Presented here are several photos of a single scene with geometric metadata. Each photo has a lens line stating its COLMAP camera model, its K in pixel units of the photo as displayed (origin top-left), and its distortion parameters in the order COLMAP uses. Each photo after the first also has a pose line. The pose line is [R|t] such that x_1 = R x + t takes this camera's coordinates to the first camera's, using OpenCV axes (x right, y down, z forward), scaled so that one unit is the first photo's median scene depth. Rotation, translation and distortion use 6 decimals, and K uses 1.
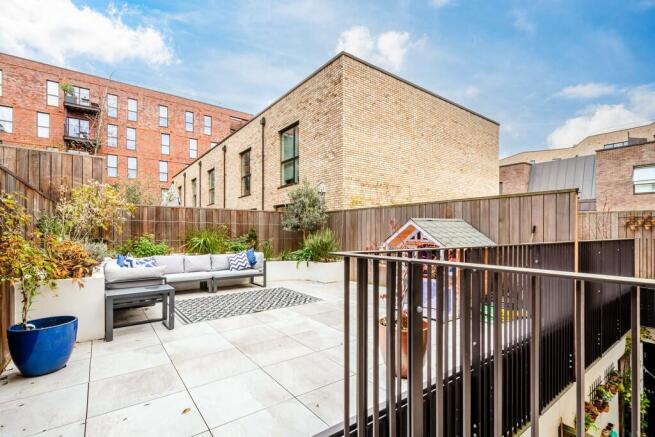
lens RADIAL K [[303.6, 0, 327.4], [0, 303.6, 225.2], [0, 0, 1]] dist [-0.002066, -0.000325]
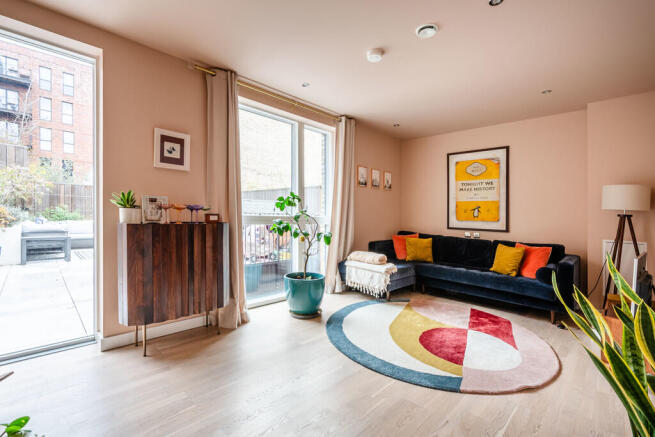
lens RADIAL K [[292.0, 0, 337.9], [0, 292.0, 215.6], [0, 0, 1]] dist [0.001616, 0.000370]
pose [[0.986992, 0.023902, 0.158985, 0.420467], [-0.028505, 0.999236, 0.026736, 0.006950], [-0.158224, -0.030920, 0.986919, -0.496182]]
